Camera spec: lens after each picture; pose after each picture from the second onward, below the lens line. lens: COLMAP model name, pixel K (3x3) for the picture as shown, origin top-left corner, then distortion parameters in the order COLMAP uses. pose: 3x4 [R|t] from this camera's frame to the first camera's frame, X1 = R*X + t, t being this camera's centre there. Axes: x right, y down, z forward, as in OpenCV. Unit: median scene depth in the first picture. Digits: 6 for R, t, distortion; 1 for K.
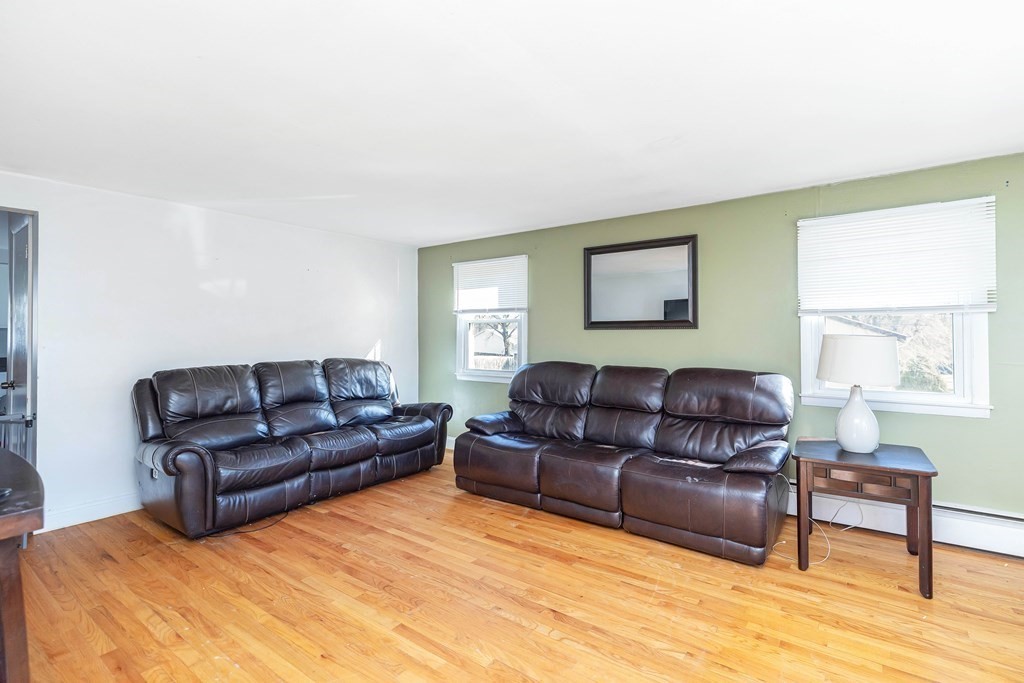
lens RADIAL K [[453.4, 0, 561.5], [0, 453.4, 326.6], [0, 0, 1]] dist [0.004110, -0.000506]
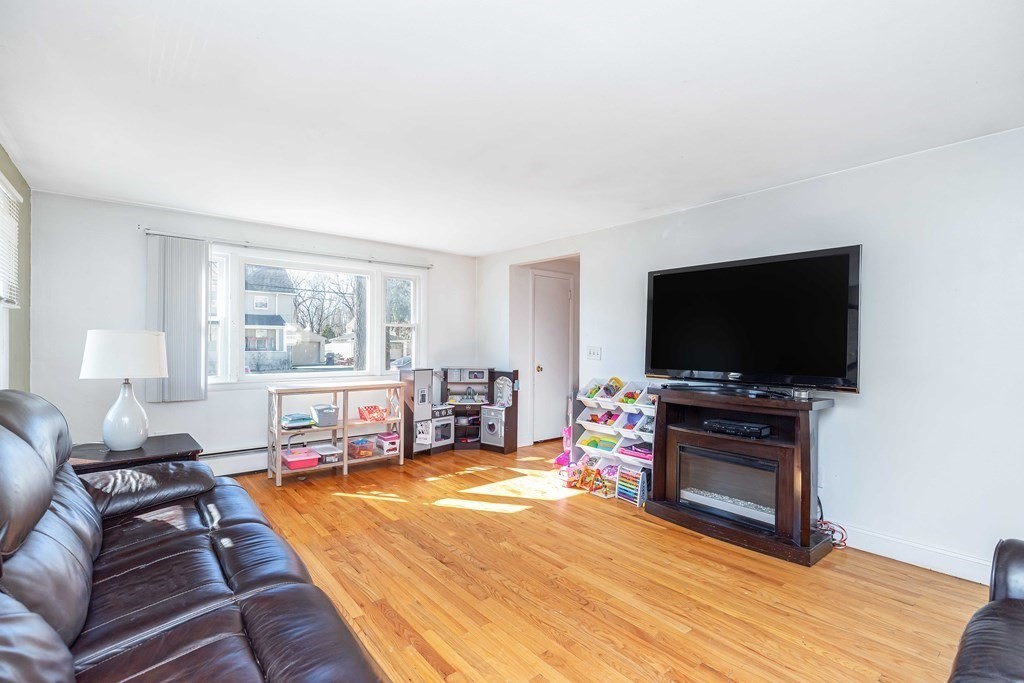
lens RADIAL K [[480.2, 0, 512.5], [0, 480.2, 342.8], [0, 0, 1]] dist [-0.002445, -0.000263]
pose [[-0.948096, -0.003751, 0.317963, -0.445699], [-0.012653, 0.999584, -0.025936, 0.054827], [-0.317733, -0.028613, -0.947748, 1.604461]]
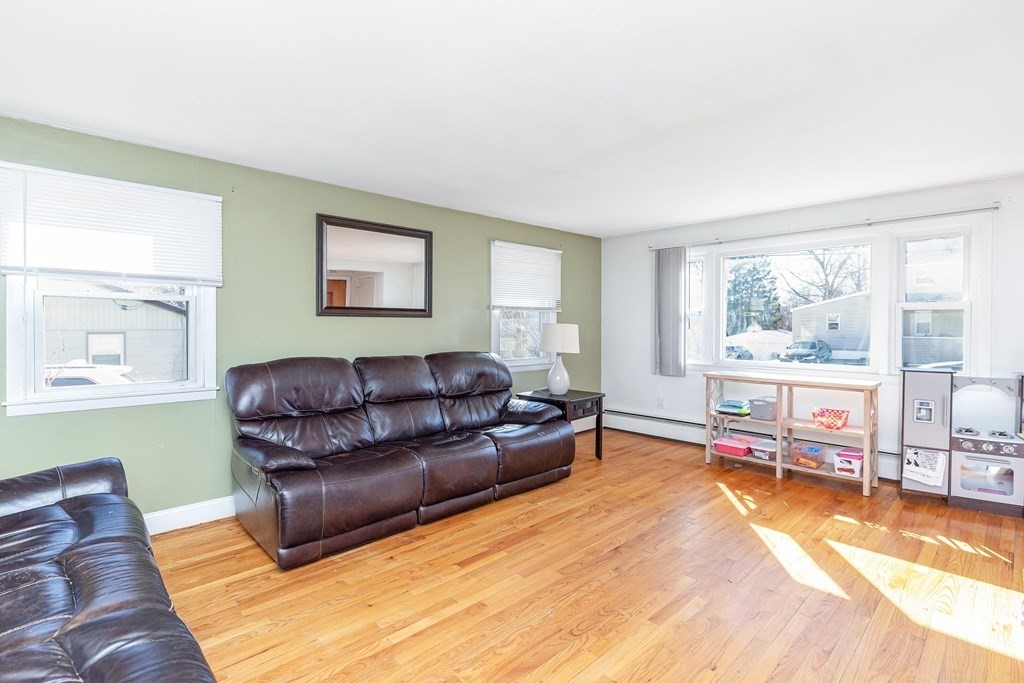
lens RADIAL K [[463.8, 0, 465.8], [0, 463.8, 331.3], [0, 0, 1]] dist [-0.004264, 0.000080]
pose [[0.297432, -0.011723, 0.954671, -0.986920], [-0.022997, 0.999547, 0.019439, 0.018273], [-0.954466, -0.027736, 0.297027, 0.767991]]
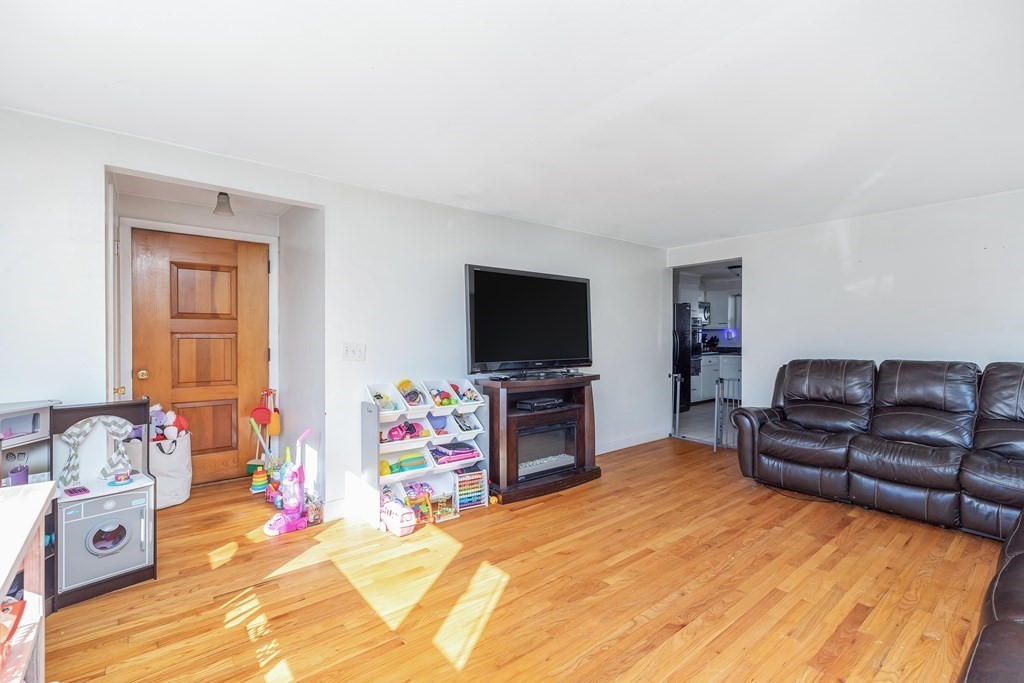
lens RADIAL K [[457.5, 0, 492.3], [0, 457.5, 338.0], [0, 0, 1]] dist [-0.000132, -0.000271]
pose [[-0.327546, 0.004381, -0.944825, 0.733741], [0.023106, 0.999727, -0.003375, 0.022915], [0.944553, -0.022937, -0.327558, 0.703591]]
